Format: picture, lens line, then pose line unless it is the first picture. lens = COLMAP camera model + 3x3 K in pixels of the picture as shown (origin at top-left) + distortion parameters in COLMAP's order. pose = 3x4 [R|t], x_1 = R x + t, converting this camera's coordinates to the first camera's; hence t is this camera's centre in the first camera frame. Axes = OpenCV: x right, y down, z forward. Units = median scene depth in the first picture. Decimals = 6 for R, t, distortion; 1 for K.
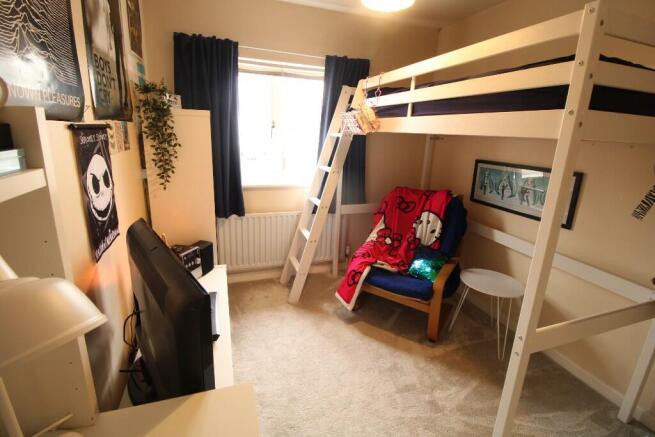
lens RADIAL K [[306.8, 0, 327.9], [0, 306.8, 204.3], [0, 0, 1]] dist [-0.003864, -0.001139]
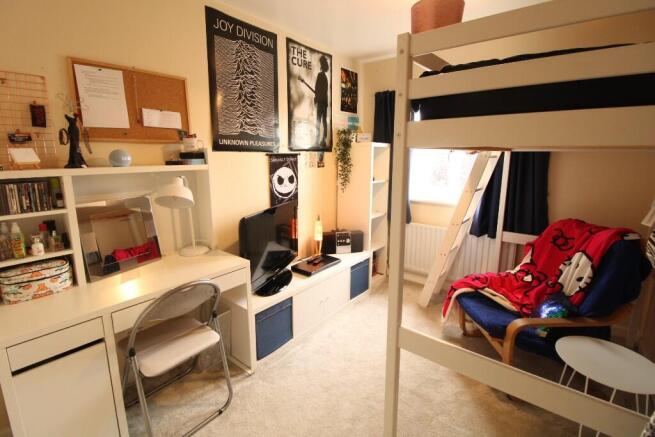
lens RADIAL K [[306.8, 0, 327.9], [0, 306.8, 204.3], [0, 0, 1]] dist [-0.003864, -0.001139]
pose [[0.525027, 0.097751, -0.845453, 0.639903], [-0.179657, 0.983727, 0.002171, 0.018457], [0.831907, 0.150751, 0.534045, 0.068468]]
